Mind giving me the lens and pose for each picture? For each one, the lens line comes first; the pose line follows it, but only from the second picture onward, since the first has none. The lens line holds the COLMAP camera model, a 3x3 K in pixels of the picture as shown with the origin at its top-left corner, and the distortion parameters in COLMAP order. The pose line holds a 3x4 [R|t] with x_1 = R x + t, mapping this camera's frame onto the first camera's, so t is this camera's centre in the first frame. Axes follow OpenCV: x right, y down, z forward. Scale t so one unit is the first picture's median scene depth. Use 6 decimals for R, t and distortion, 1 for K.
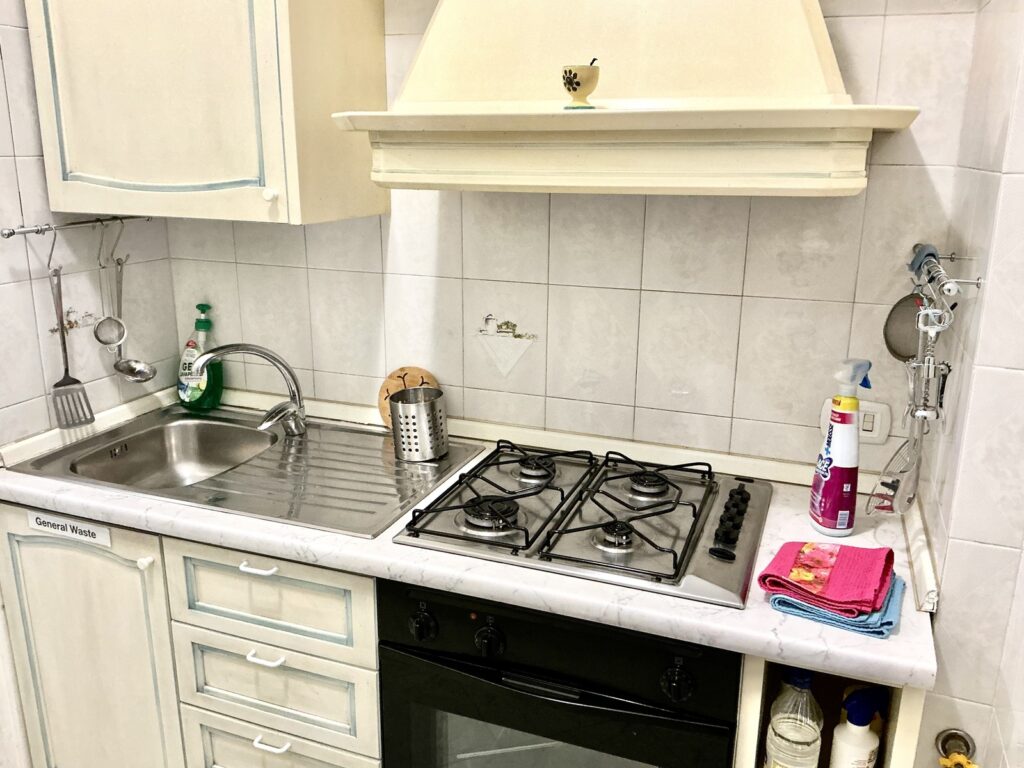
lens RADIAL K [[850.4, 0, 519.3], [0, 850.4, 373.7], [0, 0, 1]] dist [0.093372, -0.180502]
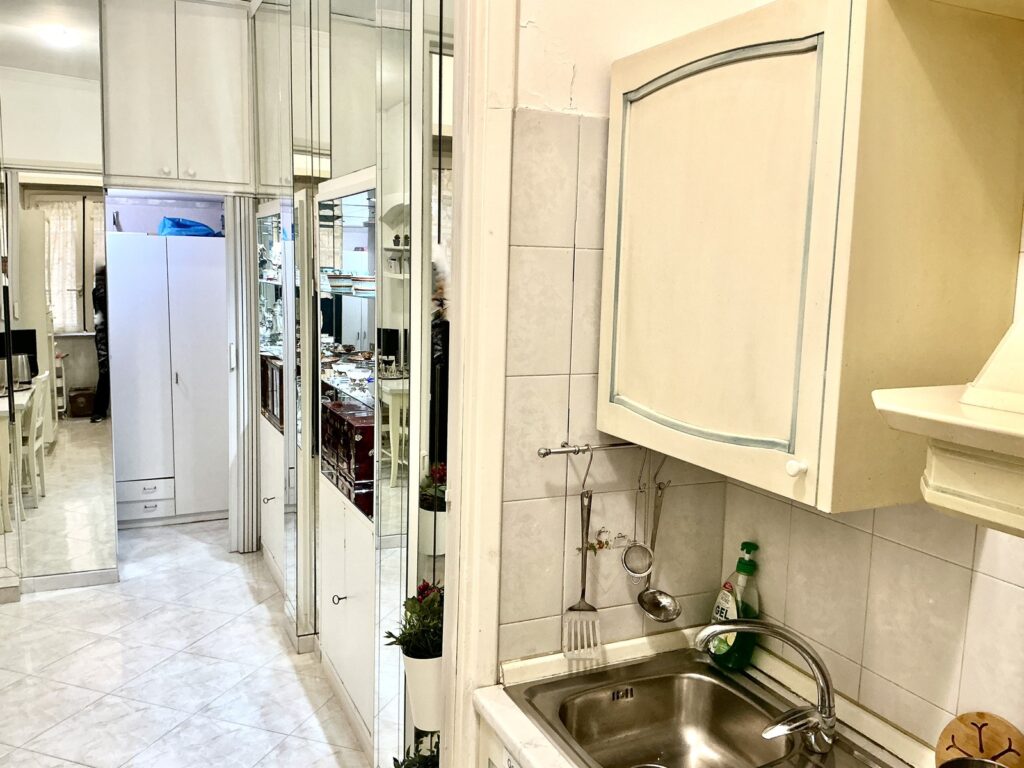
lens RADIAL K [[851.2, 0, 509.3], [0, 851.2, 379.8], [0, 0, 1]] dist [0.151522, -0.325261]
pose [[0.718769, 0.100376, -0.687965, 0.036181], [-0.203807, 0.976472, -0.070462, -0.142604], [0.664706, 0.190858, 0.722315, 0.209740]]
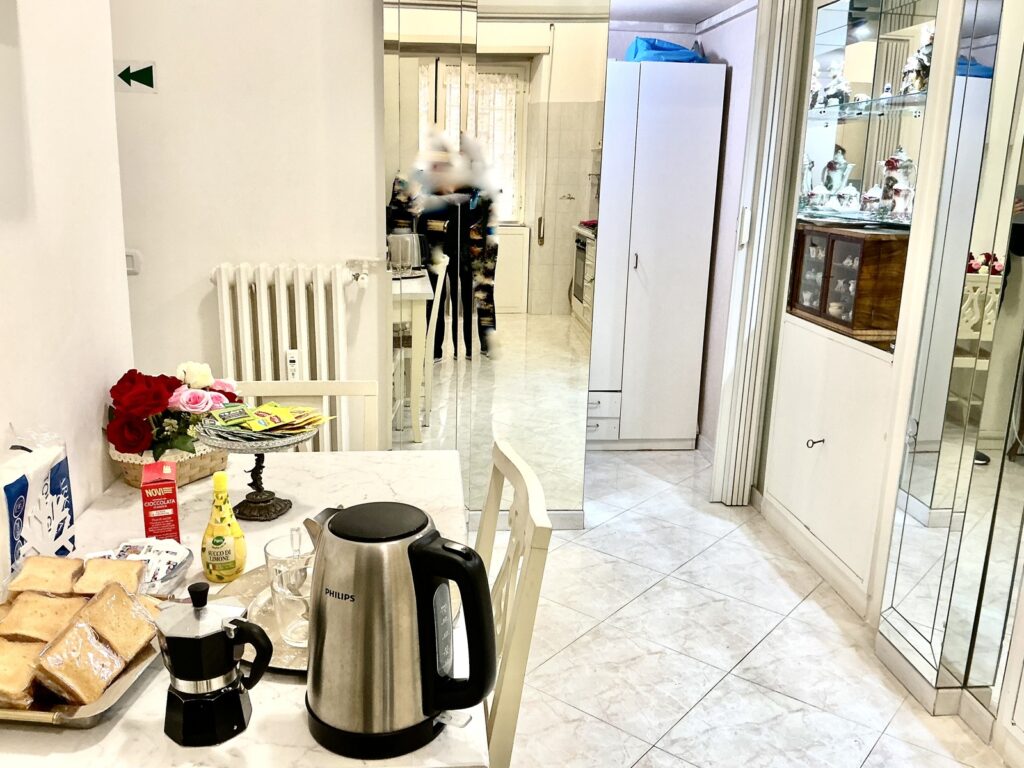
lens RADIAL K [[851.2, 0, 509.3], [0, 851.2, 379.8], [0, 0, 1]] dist [0.151522, -0.325261]
pose [[0.443148, 0.214446, -0.870421, -0.931520], [-0.262654, 0.959414, 0.102649, 0.020610], [0.857107, 0.183131, 0.481488, 0.297117]]
